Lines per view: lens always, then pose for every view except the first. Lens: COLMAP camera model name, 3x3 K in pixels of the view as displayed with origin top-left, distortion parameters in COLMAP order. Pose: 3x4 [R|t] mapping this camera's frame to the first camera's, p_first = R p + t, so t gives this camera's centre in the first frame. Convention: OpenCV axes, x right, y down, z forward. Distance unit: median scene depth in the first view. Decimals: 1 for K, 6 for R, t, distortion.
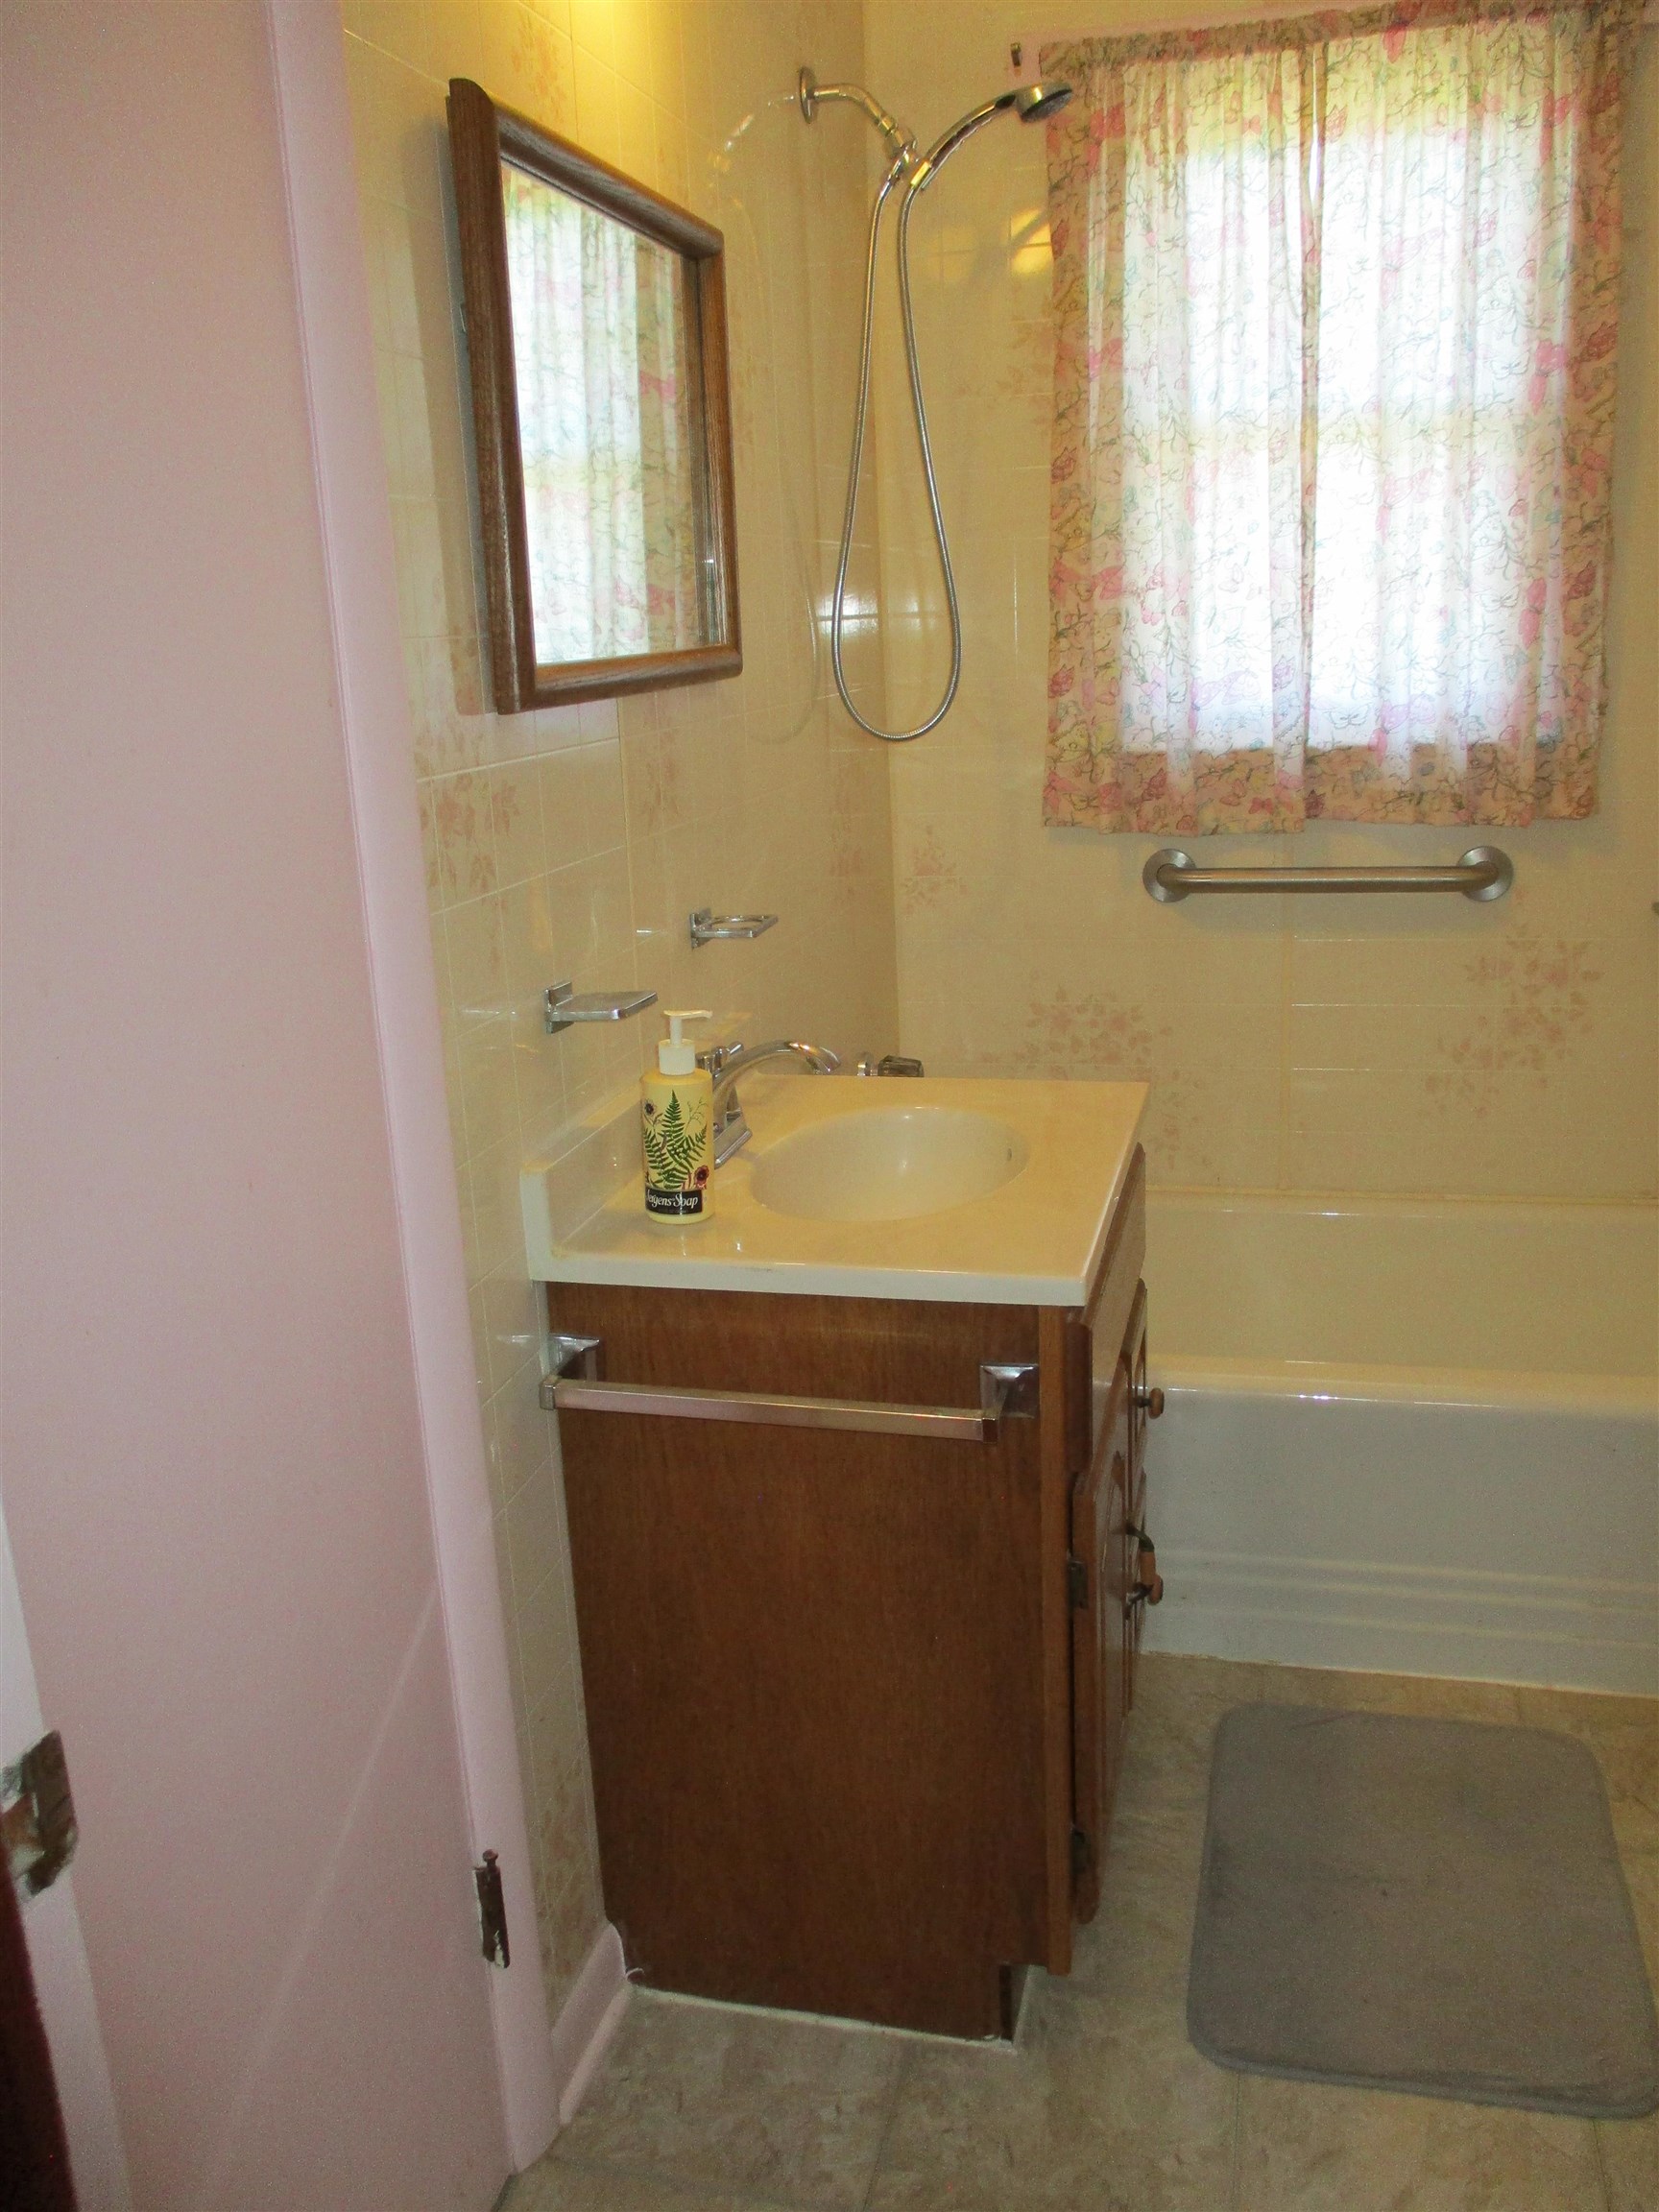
lens RADIAL K [[1852.2, 0, 832.8], [0, 1852.2, 1102.1], [0, 0, 1]] dist [-0.030177, 0.019629]
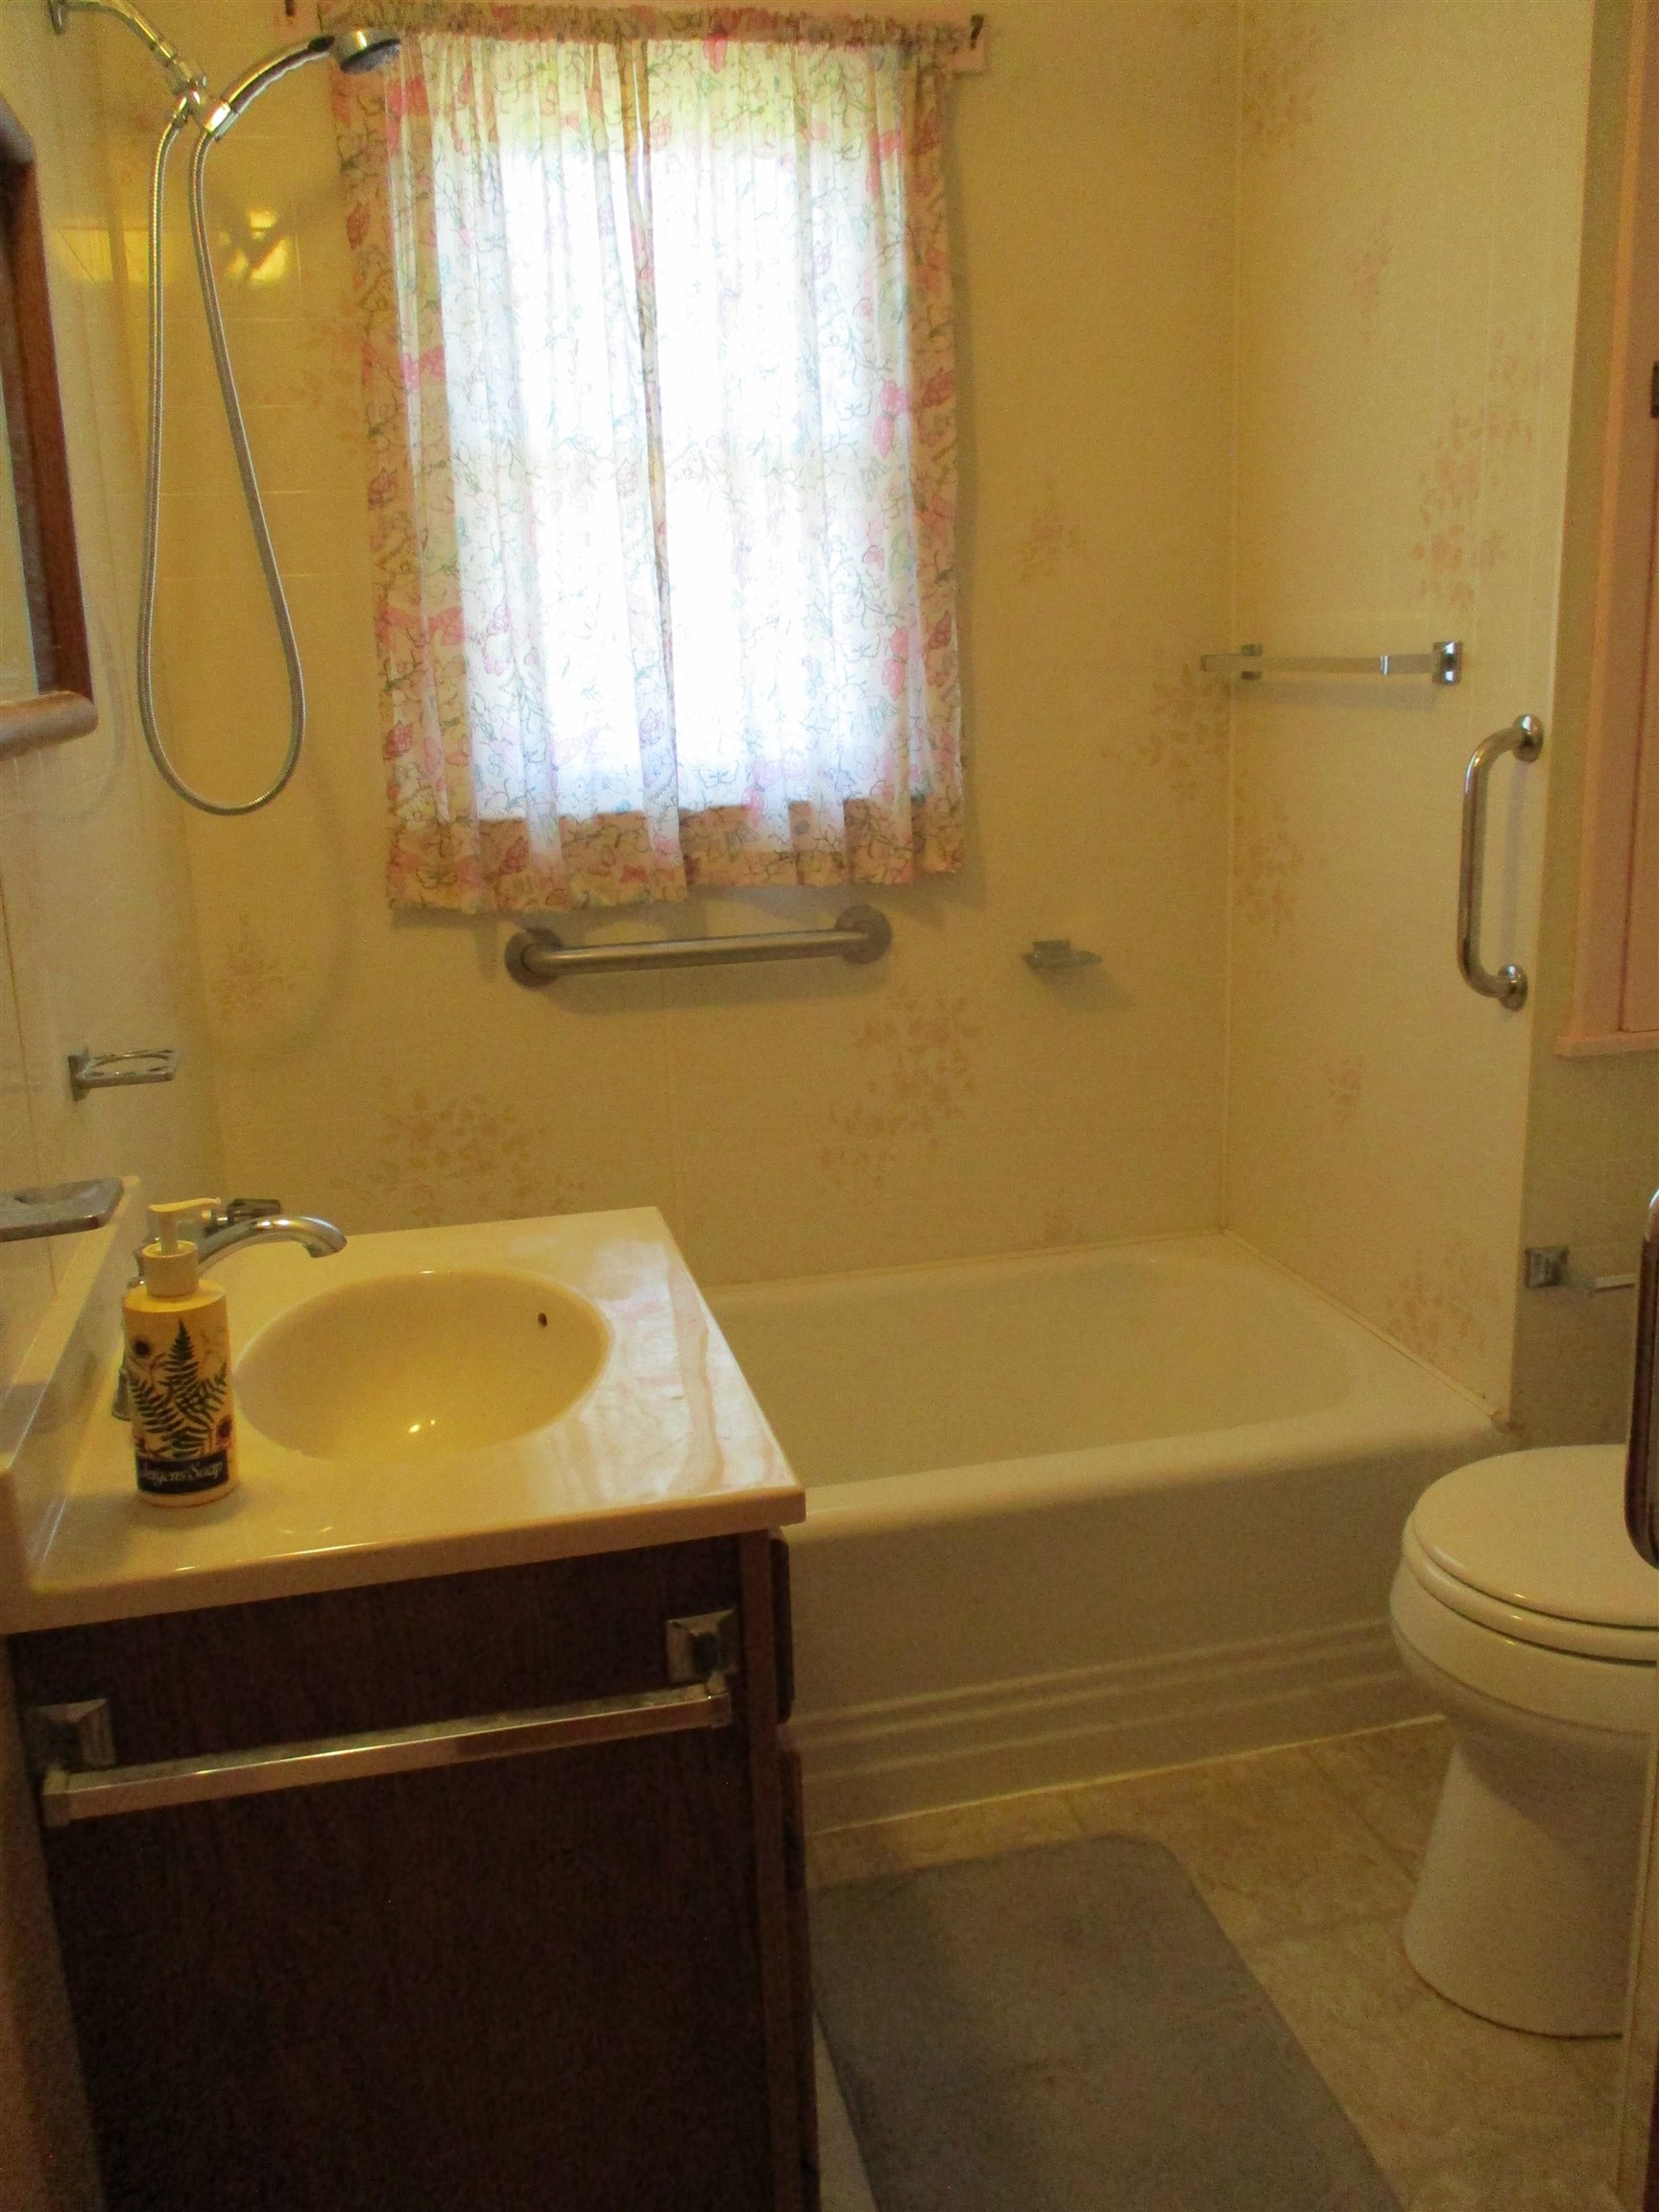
lens RADIAL K [[1852.2, 0, 827.1], [0, 1852.2, 1106.1], [0, 0, 1]] dist [-0.030177, 0.019629]
pose [[0.886044, -0.098157, 0.453090, -0.111660], [0.112329, 0.993661, -0.004400, -0.034972], [-0.449786, 0.054793, 0.891454, 0.165777]]
